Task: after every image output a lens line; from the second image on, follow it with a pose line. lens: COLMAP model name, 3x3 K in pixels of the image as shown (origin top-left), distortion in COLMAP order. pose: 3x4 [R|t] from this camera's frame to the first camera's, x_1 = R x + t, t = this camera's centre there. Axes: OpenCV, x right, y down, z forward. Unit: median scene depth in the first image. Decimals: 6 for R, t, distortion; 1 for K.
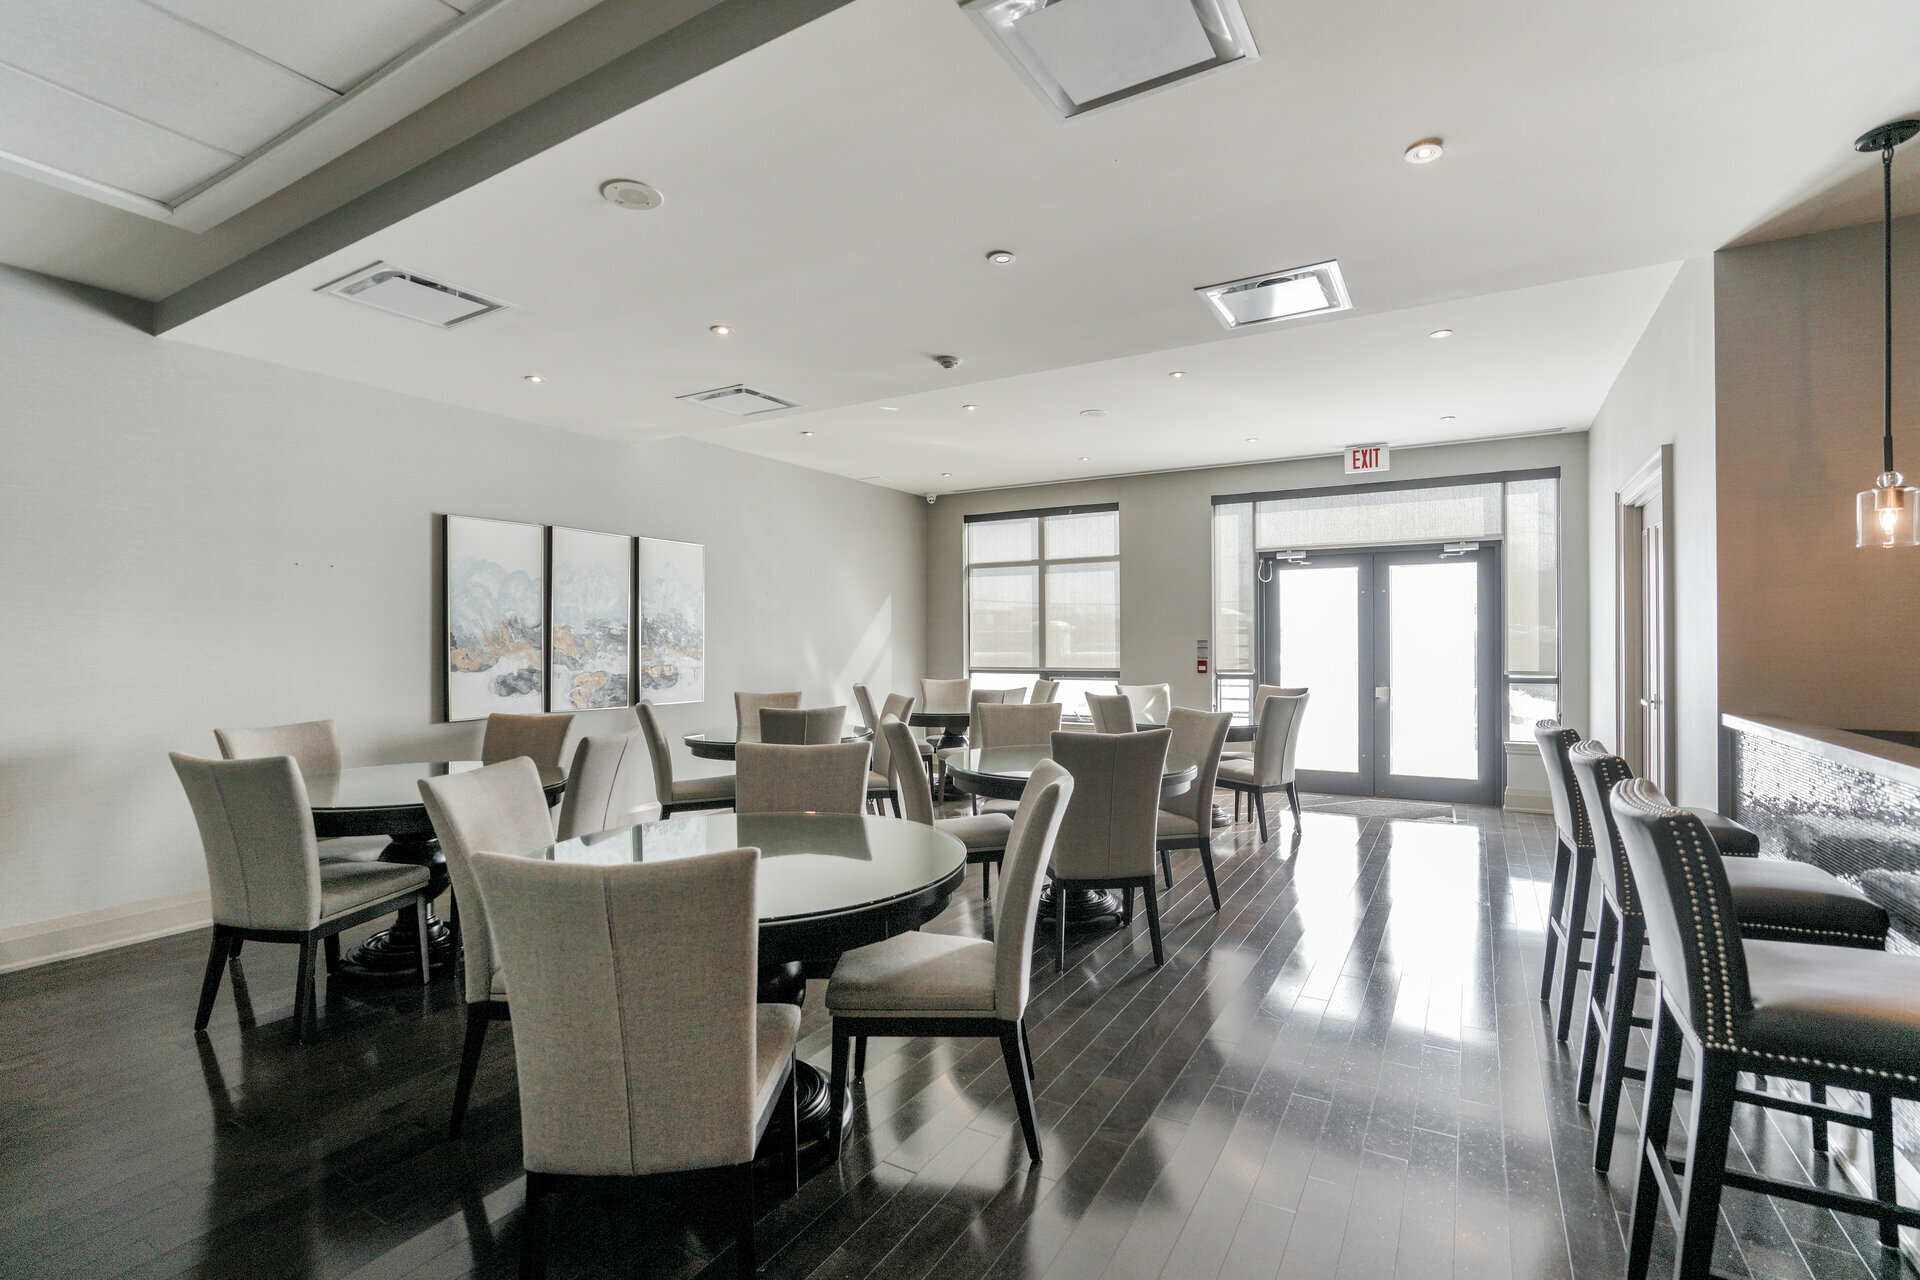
lens RADIAL K [[880.2, 0, 967.3], [0, 880.2, 639.2], [0, 0, 1]] dist [-0.030283, 0.003188]
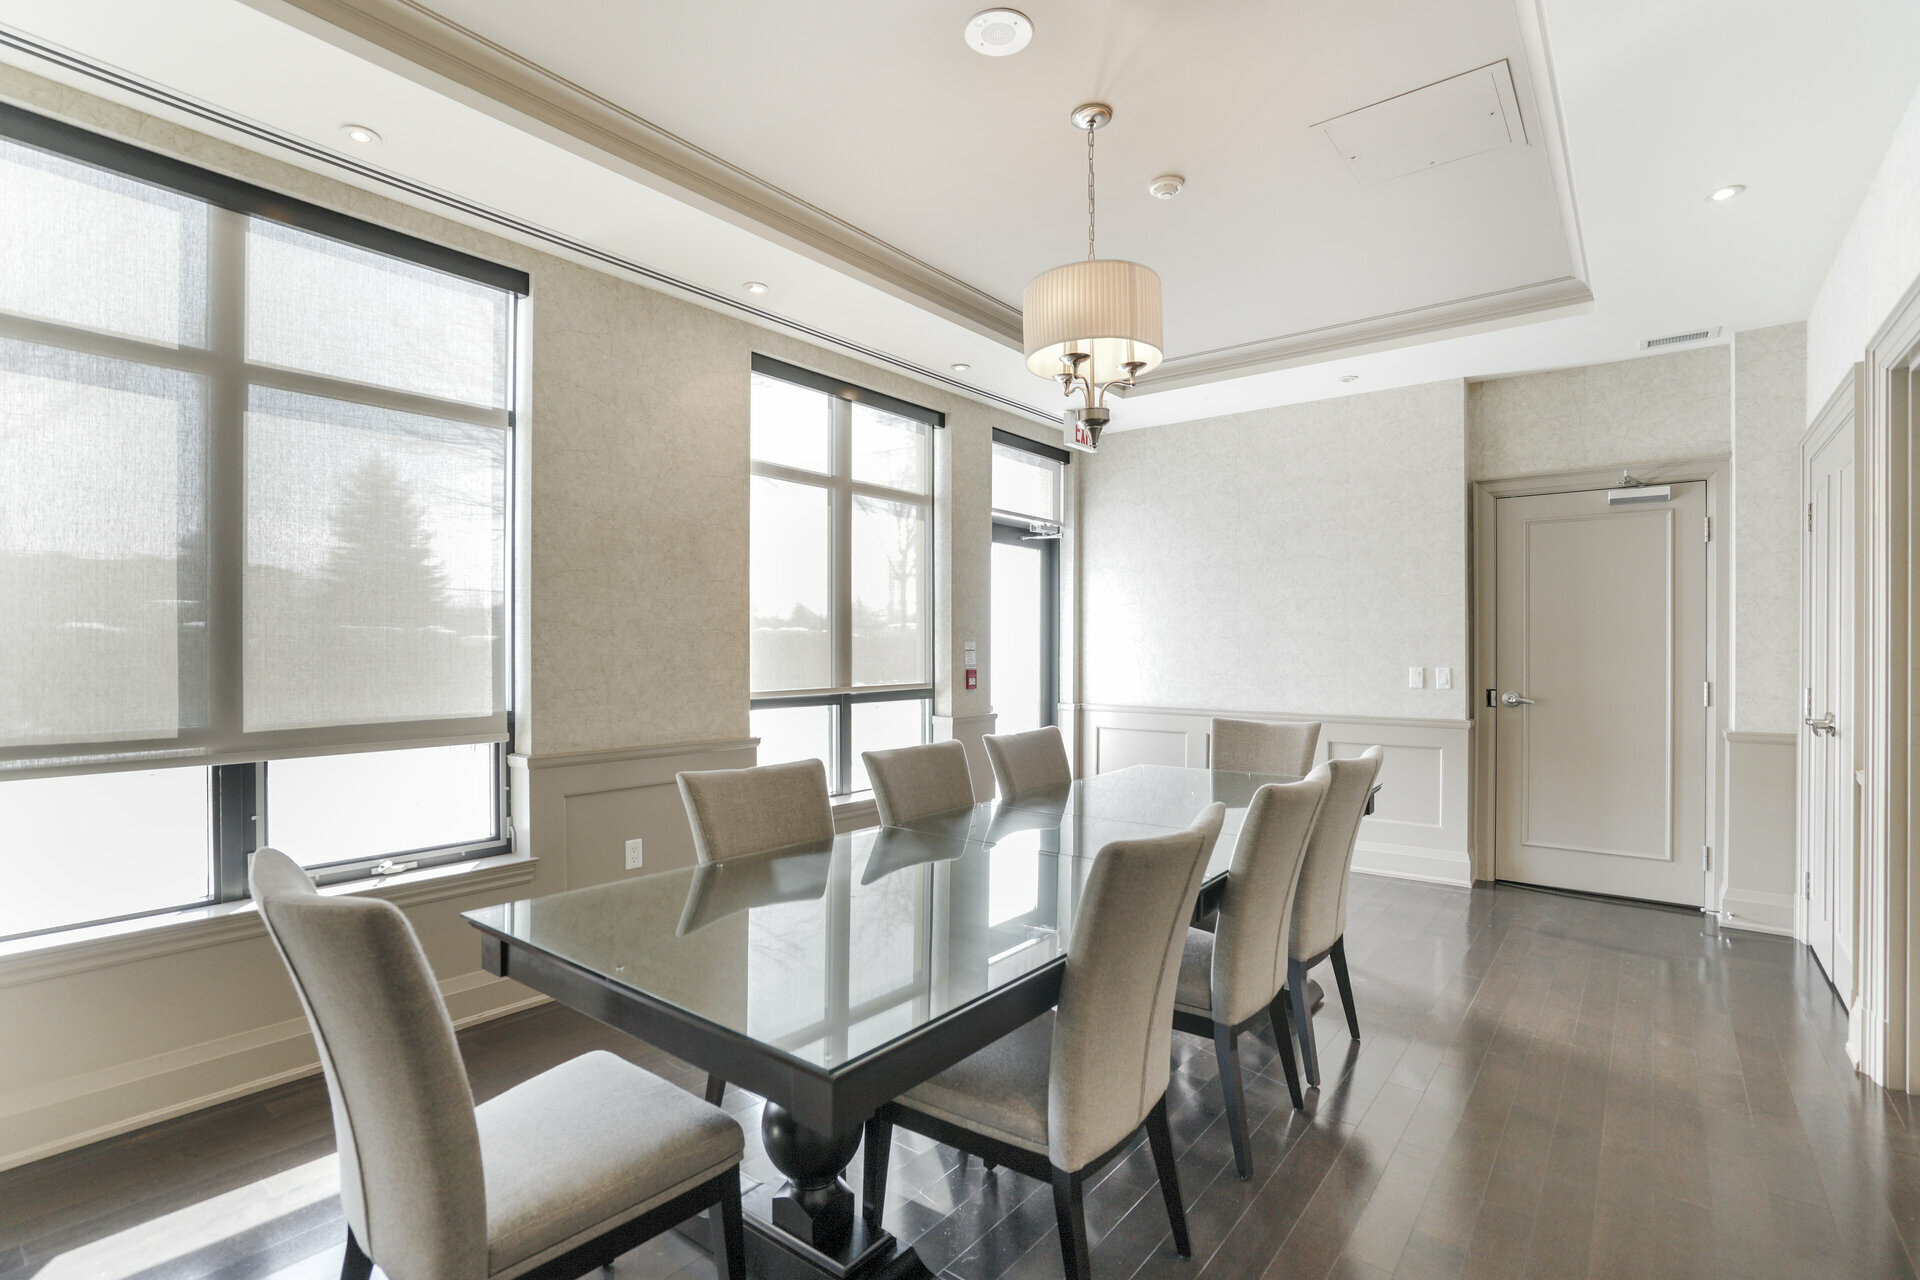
lens RADIAL K [[880.2, 0, 967.7], [0, 880.2, 653.7], [0, 0, 1]] dist [-0.030283, 0.003188]
pose [[0.144311, -0.001944, 0.989530, -0.158950], [-0.011485, 0.999927, 0.003639, 0.003245], [-0.989466, -0.011890, 0.144278, 0.719807]]
